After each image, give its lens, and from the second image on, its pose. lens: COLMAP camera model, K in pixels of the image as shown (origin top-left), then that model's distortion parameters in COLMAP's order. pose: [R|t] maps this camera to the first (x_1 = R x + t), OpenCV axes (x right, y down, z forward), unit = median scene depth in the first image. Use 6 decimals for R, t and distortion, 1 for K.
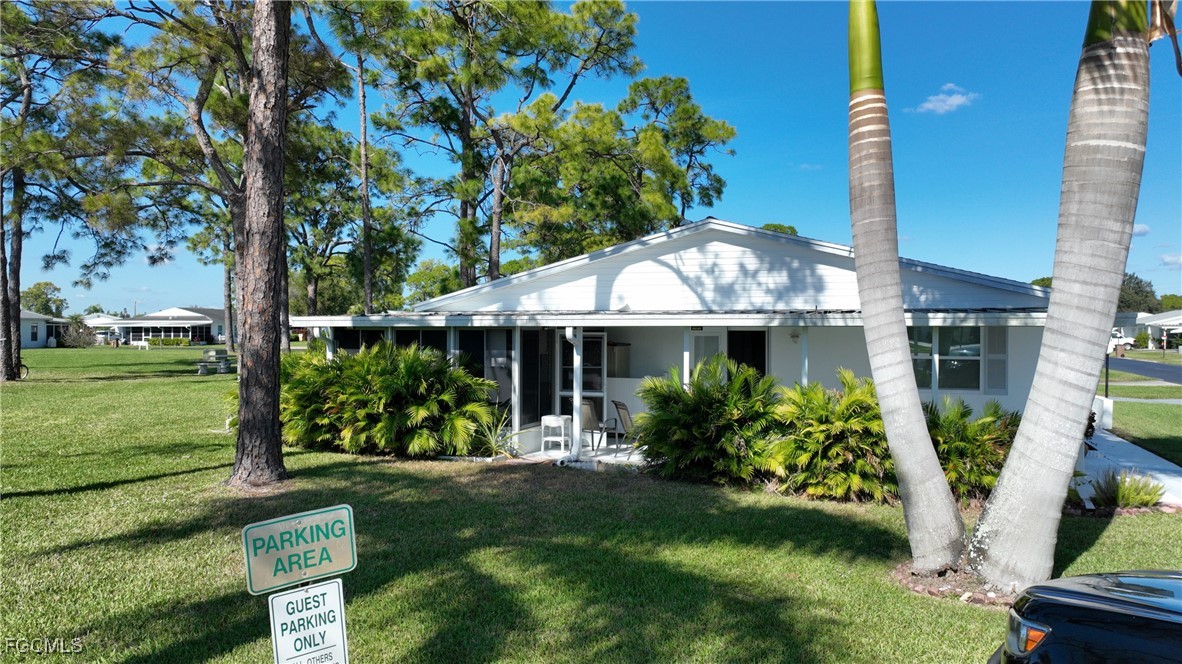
lens RADIAL K [[834.9, 0, 593.9], [0, 834.9, 329.4], [0, 0, 1]] dist [0.000520, 0.016724]
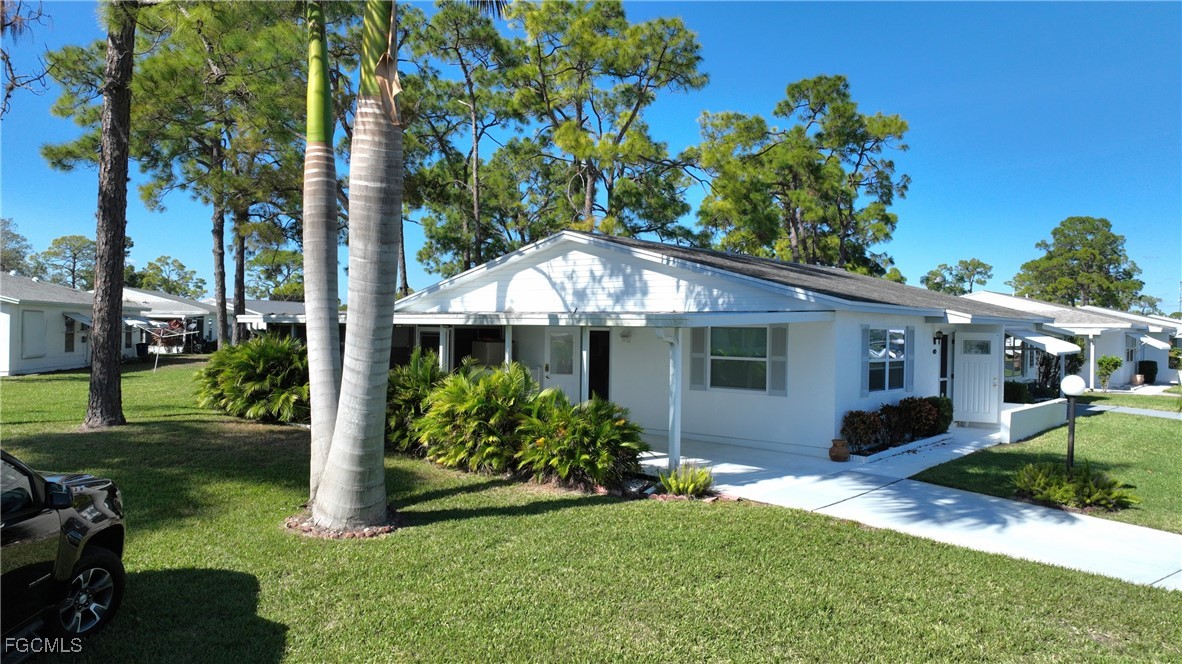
lens RADIAL K [[834.9, 0, 592.3], [0, 834.9, 330.8], [0, 0, 1]] dist [0.000520, 0.016724]
pose [[0.928094, 0.012659, -0.372130, 0.589476], [-0.013800, 0.999905, -0.000403, 0.002122], [0.372090, 0.005510, 0.928180, -0.027536]]
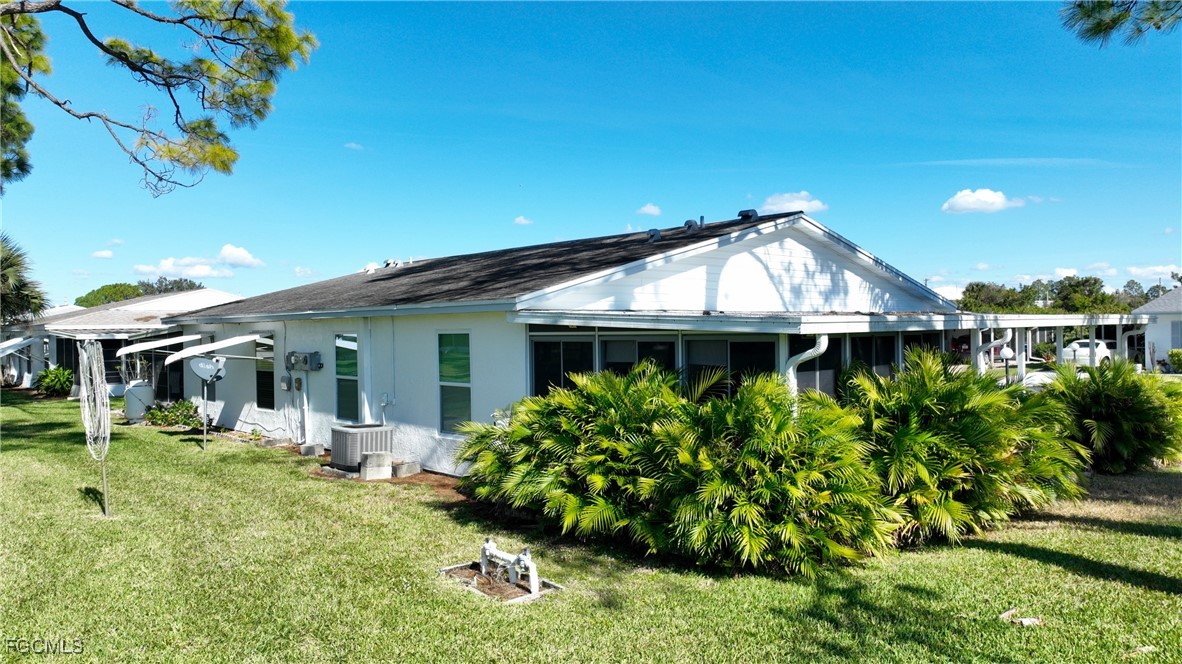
lens RADIAL K [[834.9, 0, 590.8], [0, 834.9, 331.0], [0, 0, 1]] dist [0.000520, 0.016724]
pose [[0.454209, -0.009524, 0.890844, -0.791989], [0.012453, 0.999913, 0.004340, -0.008228], [-0.890808, 0.009122, 0.454288, 0.781444]]
